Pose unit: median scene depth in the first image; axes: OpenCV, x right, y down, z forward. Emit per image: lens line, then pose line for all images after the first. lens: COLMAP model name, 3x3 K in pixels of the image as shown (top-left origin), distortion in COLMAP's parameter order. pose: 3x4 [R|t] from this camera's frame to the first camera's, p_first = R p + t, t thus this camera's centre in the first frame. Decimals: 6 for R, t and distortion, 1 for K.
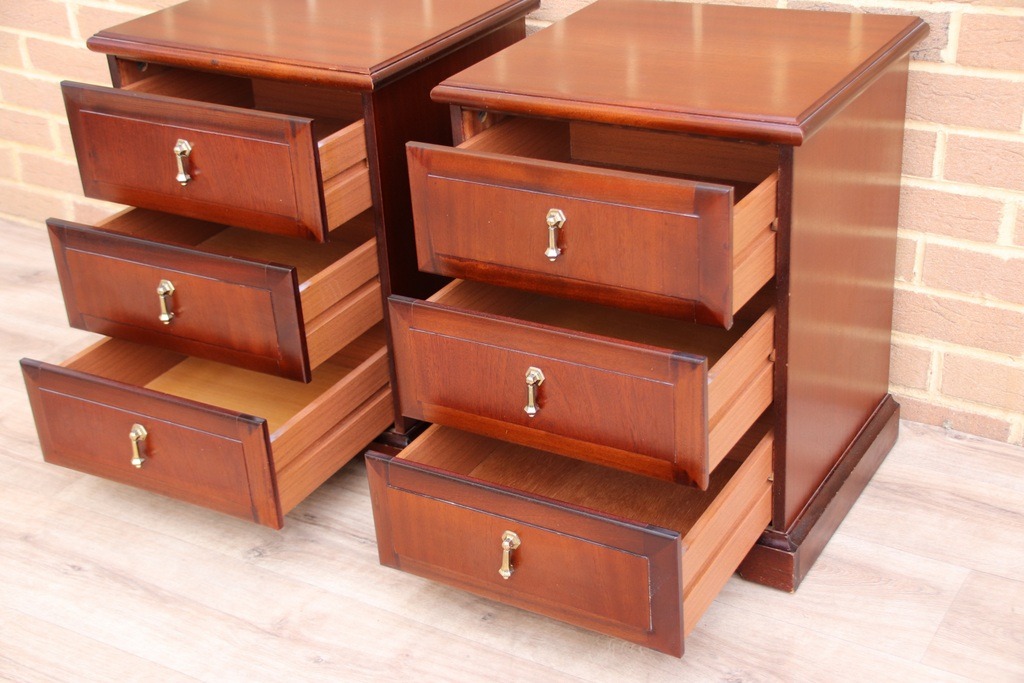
lens RADIAL K [[1432.2, 0, 501.9], [0, 1432.2, 347.7], [0, 0, 1]] dist [0.261943, 0.000000]
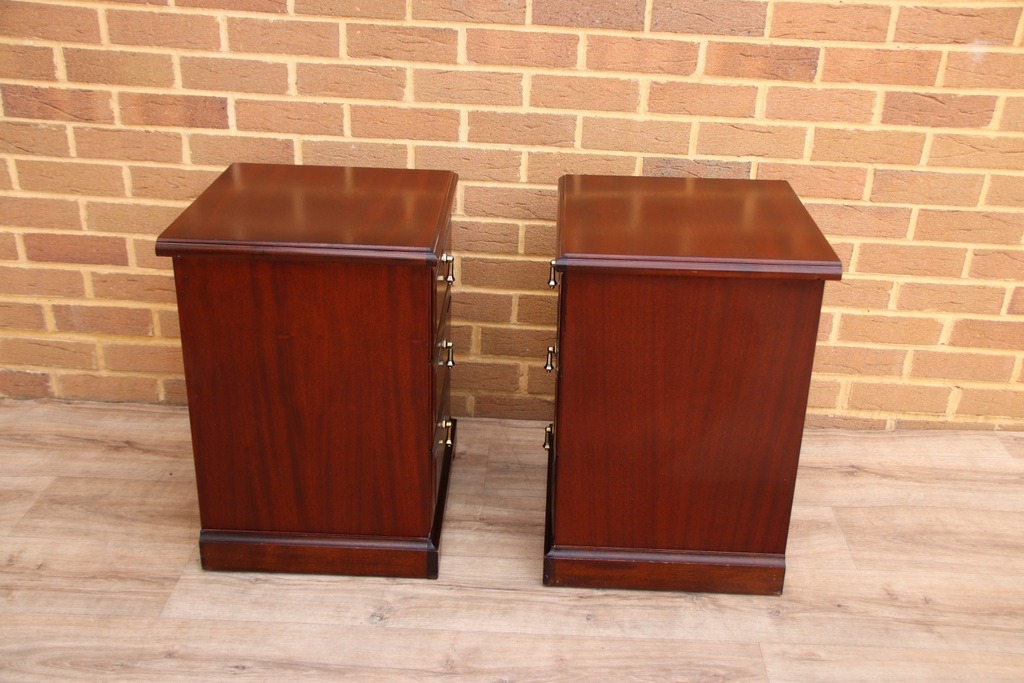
lens RADIAL K [[1056.9, 0, 503.5], [0, 1056.9, 350.9], [0, 0, 1]] dist [0.069518, 0.000000]
pose [[0.871068, -0.138333, 0.471280, -0.485036], [0.159043, 0.987263, -0.004173, -0.063790], [-0.464700, 0.078589, 0.881974, 0.137879]]
